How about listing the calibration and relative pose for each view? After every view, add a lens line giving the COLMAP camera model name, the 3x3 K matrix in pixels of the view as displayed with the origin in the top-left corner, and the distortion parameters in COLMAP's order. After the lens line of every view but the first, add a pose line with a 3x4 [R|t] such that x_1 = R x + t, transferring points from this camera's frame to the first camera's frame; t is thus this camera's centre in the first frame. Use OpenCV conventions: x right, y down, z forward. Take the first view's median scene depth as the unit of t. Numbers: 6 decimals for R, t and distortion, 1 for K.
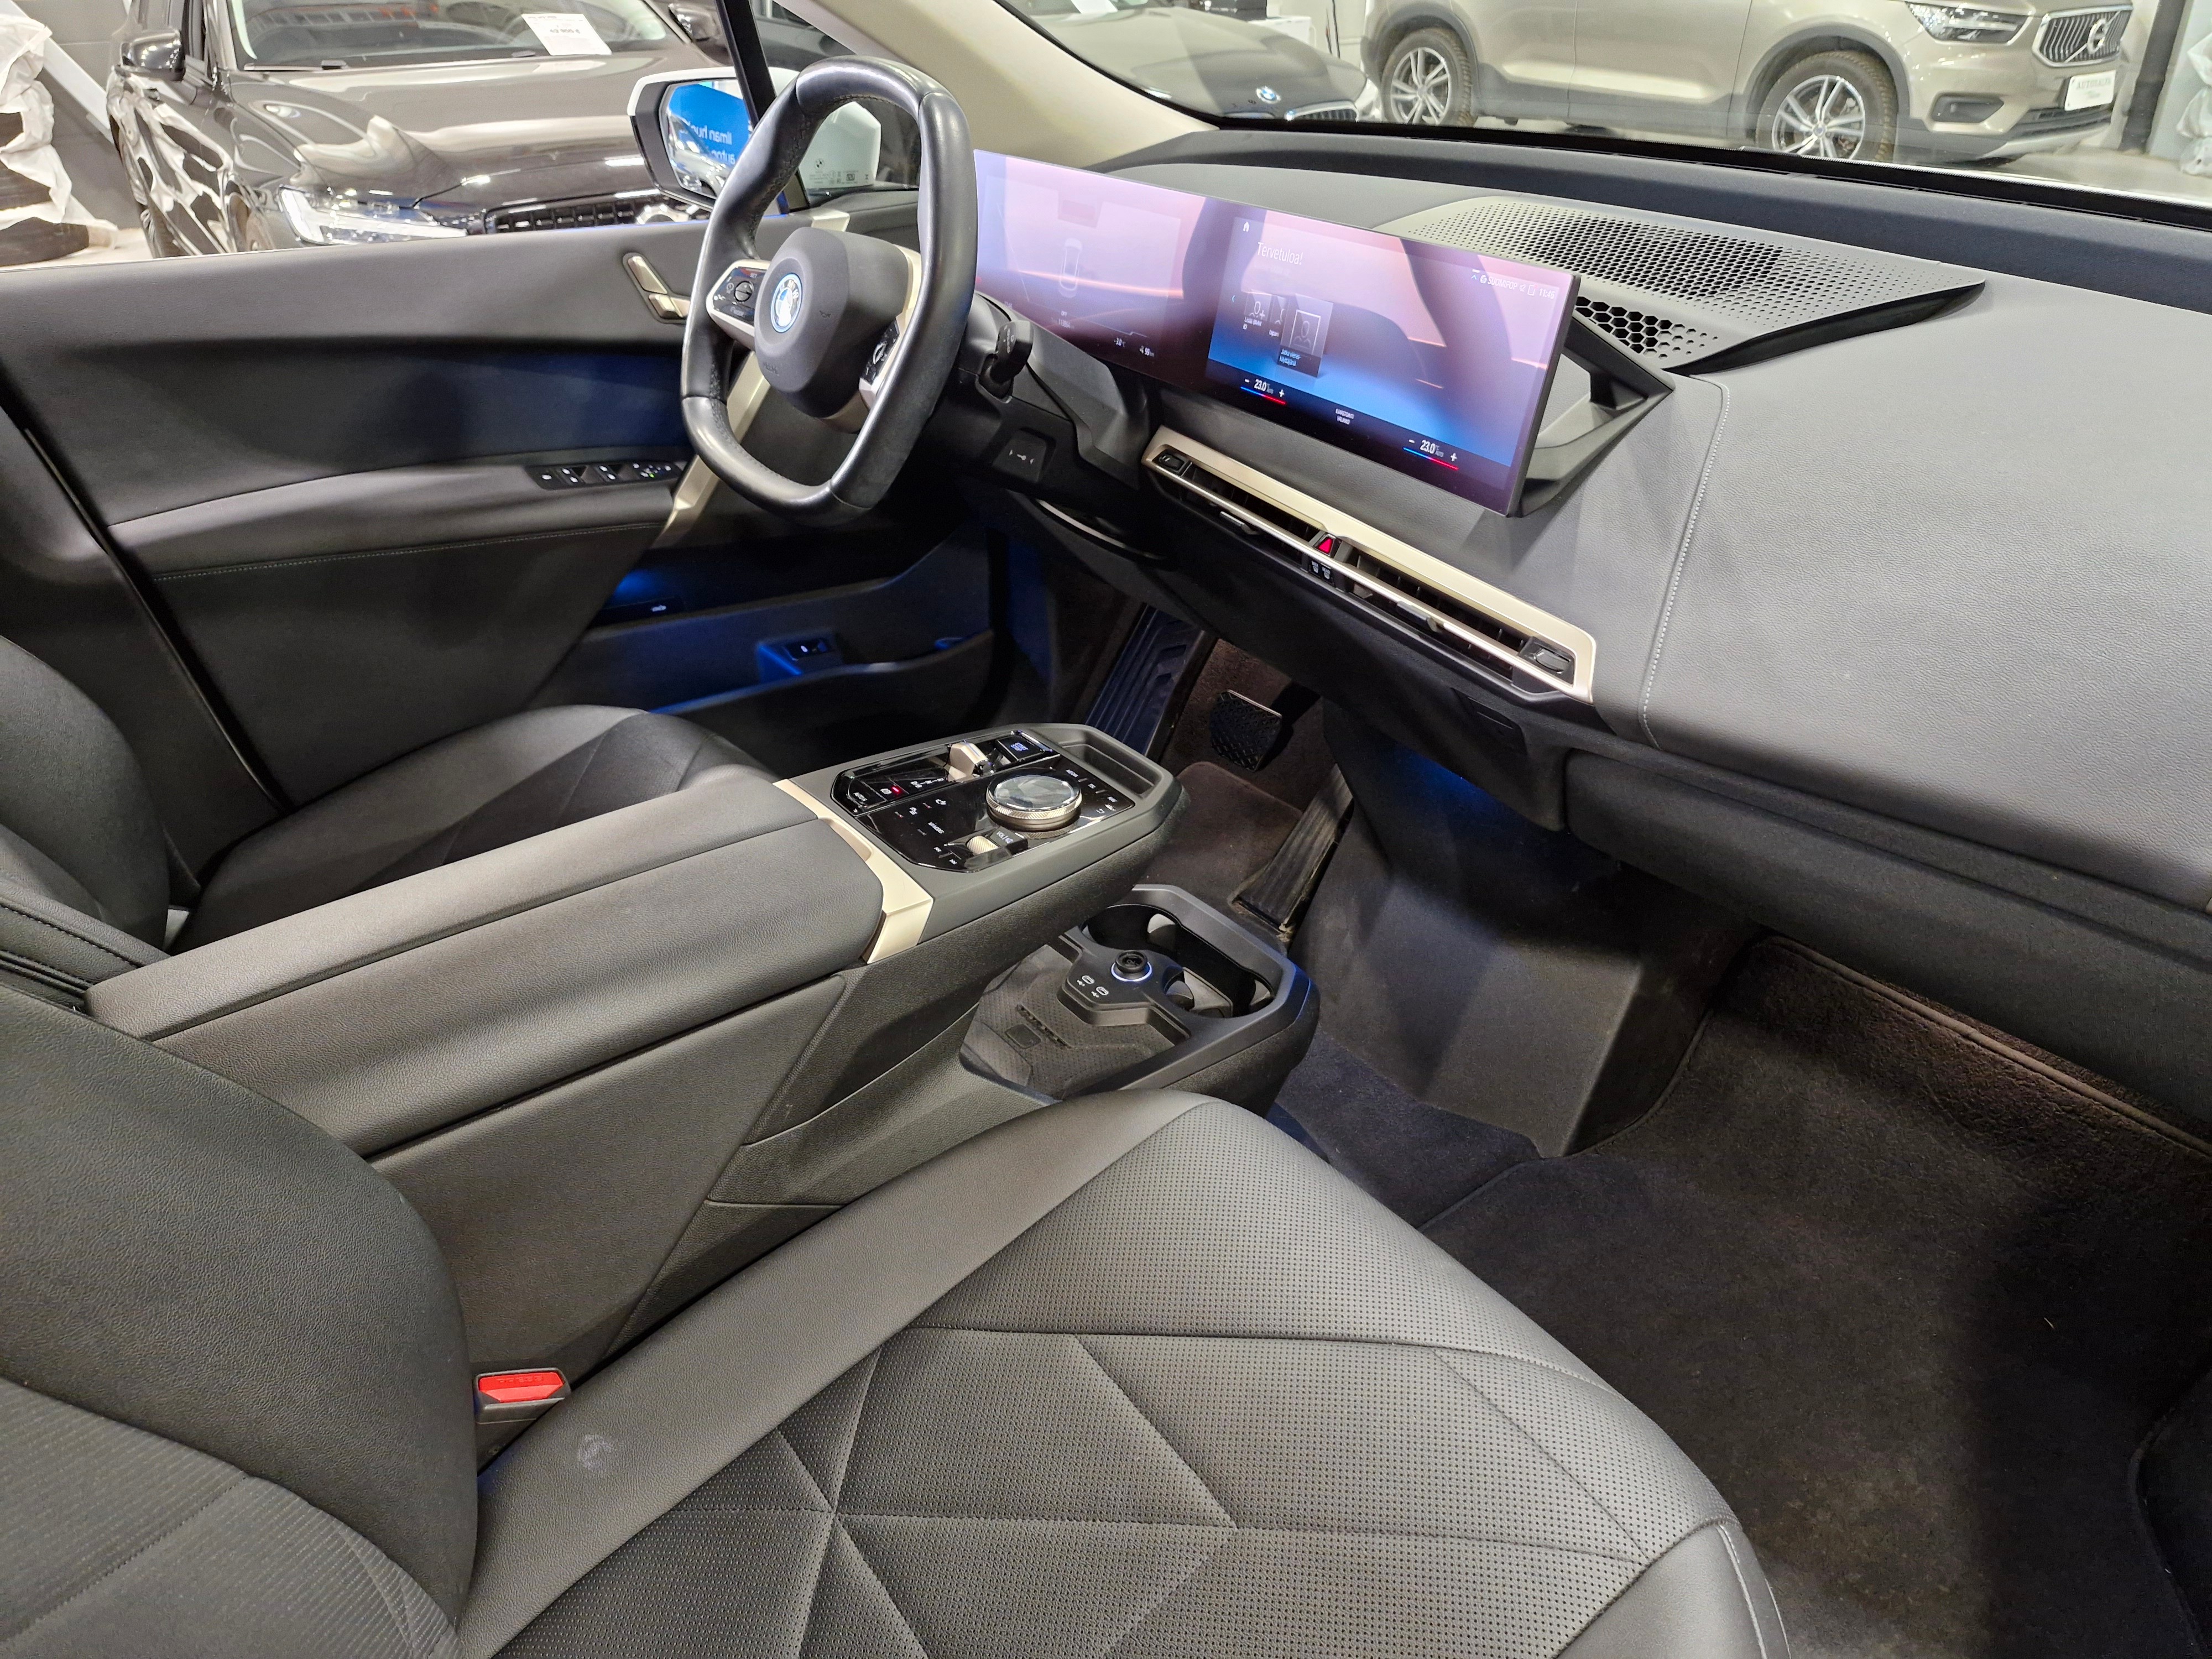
lens RADIAL K [[1448.2, 0, 1106.2], [0, 1448.2, 819.0], [0, 0, 1]] dist [0.069119, -0.070467]
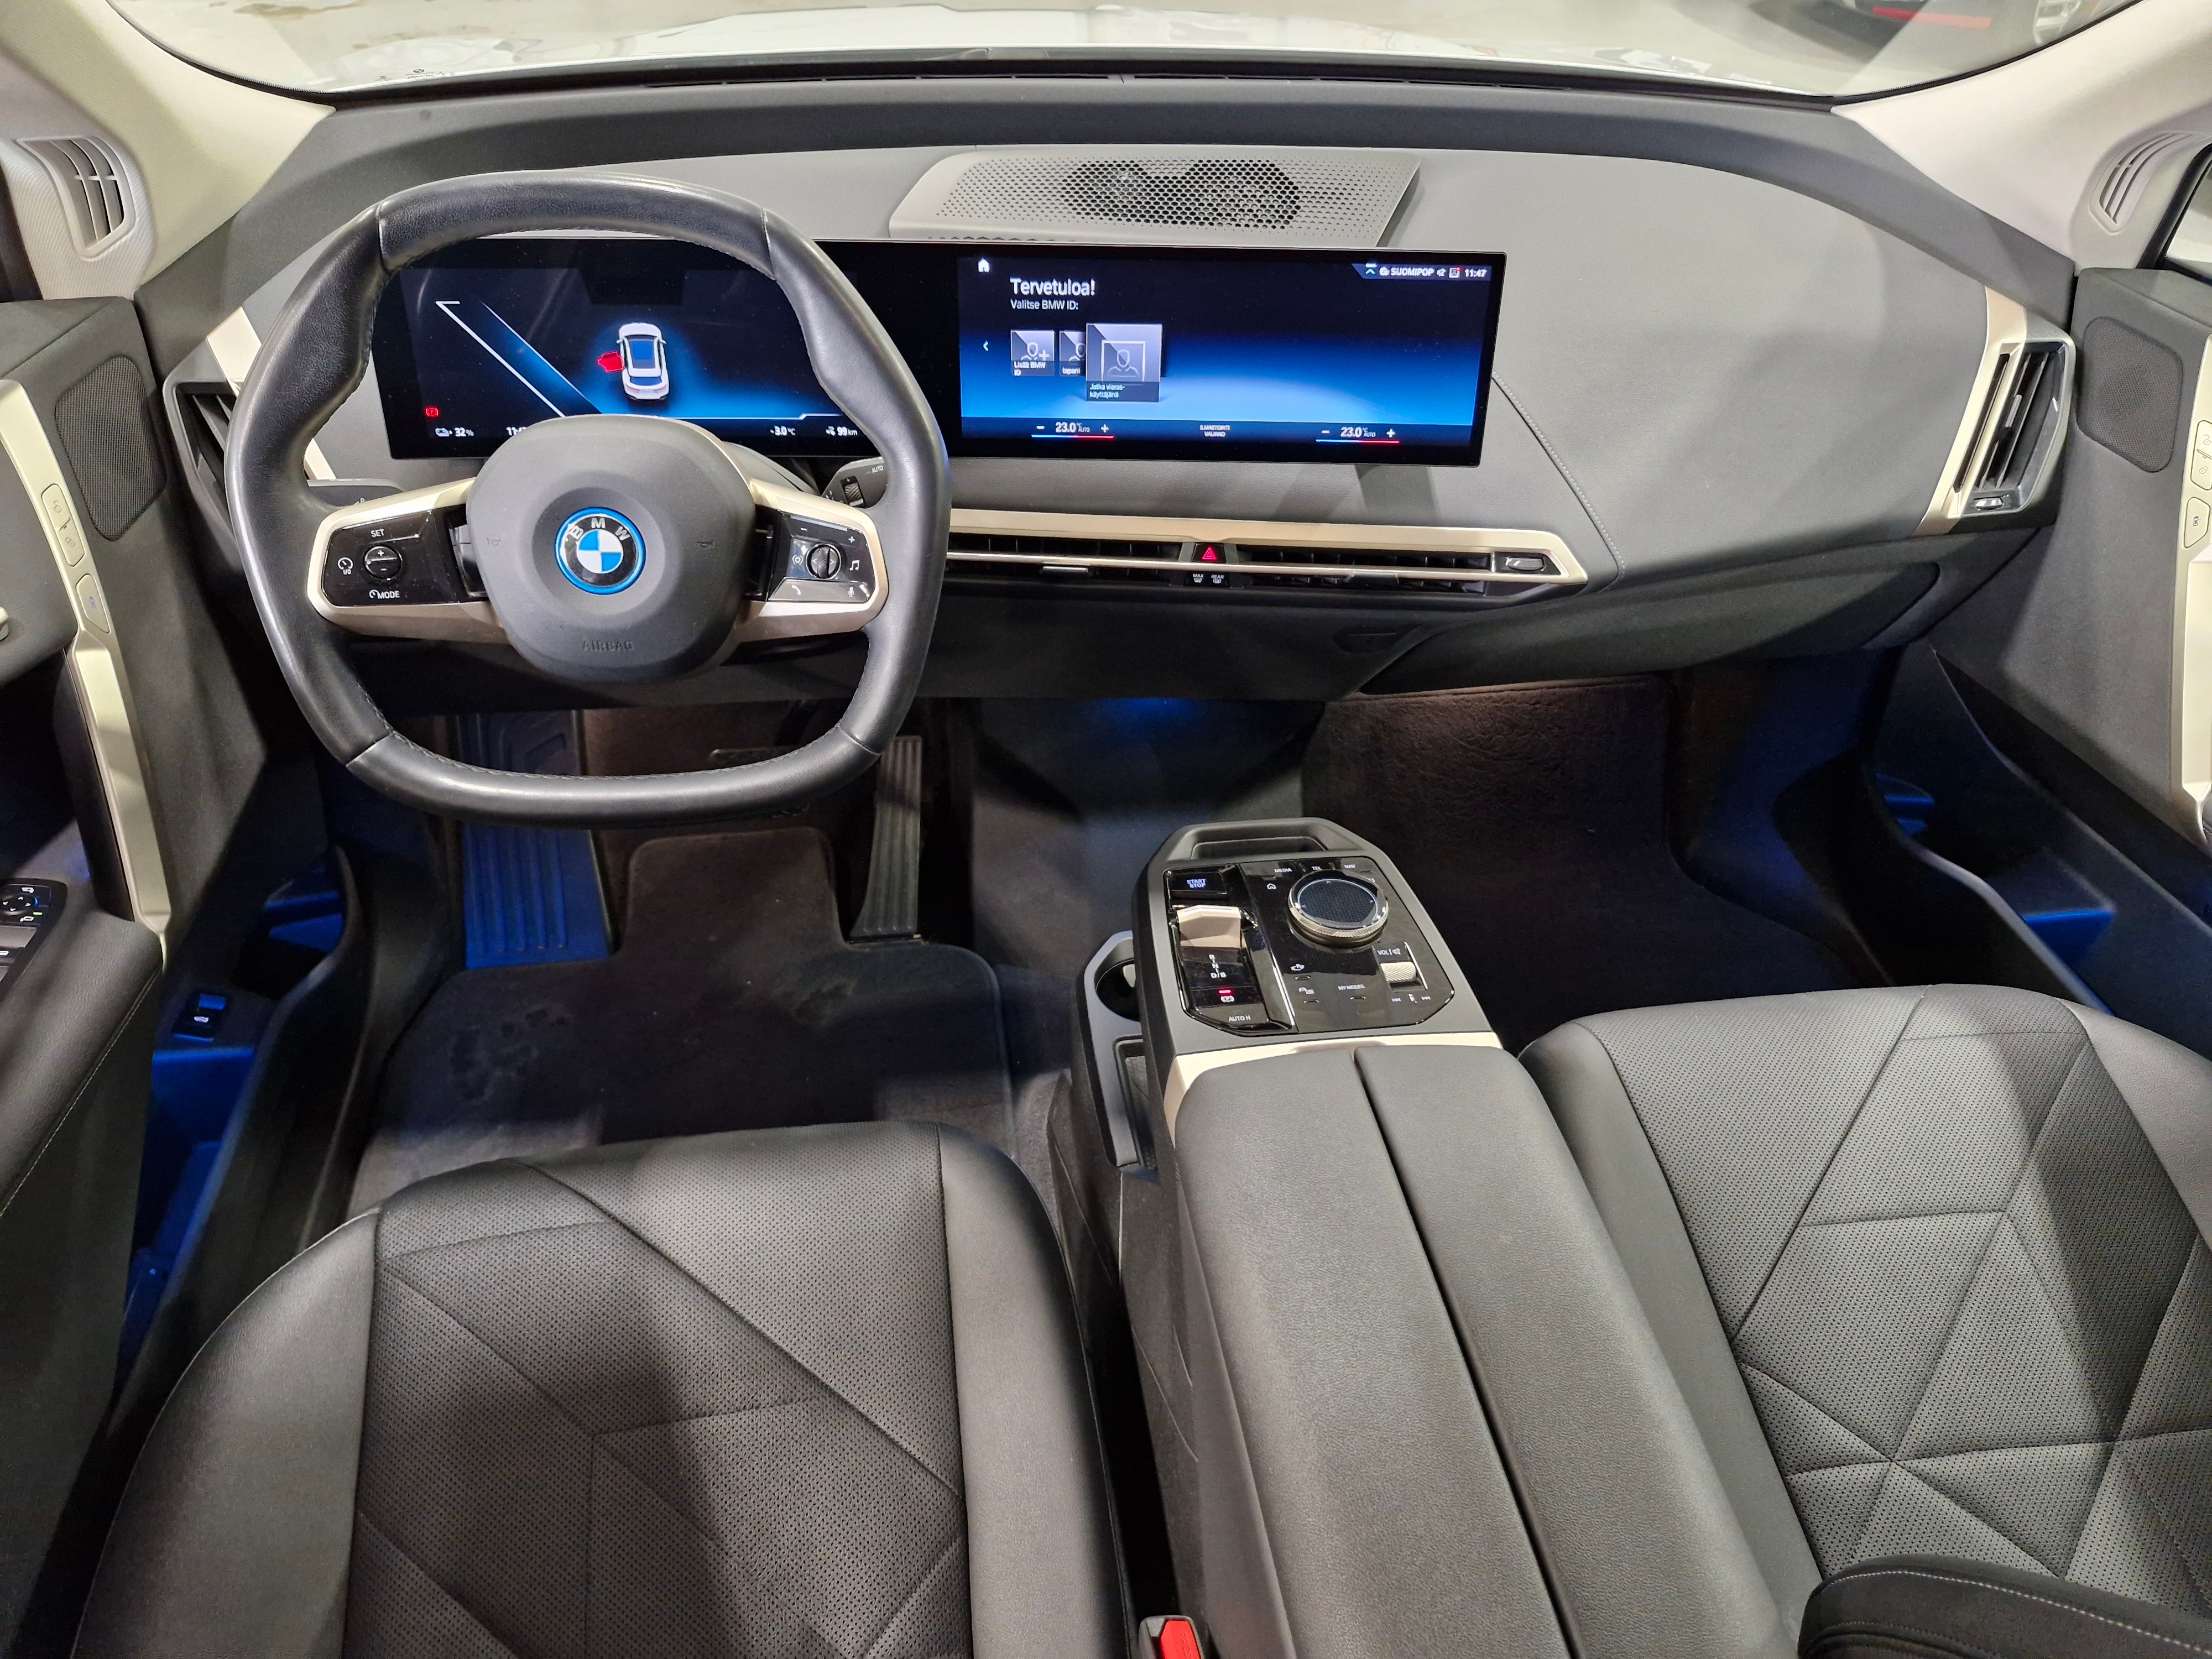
lens RADIAL K [[1448.2, 0, 1106.2], [0, 1448.2, 819.0], [0, 0, 1]] dist [0.069119, -0.070467]
pose [[0.507073, -0.523029, 0.685068, -0.698033], [0.421615, 0.843764, 0.332118, -0.414120], [-0.751743, 0.120427, 0.648367, 0.440343]]
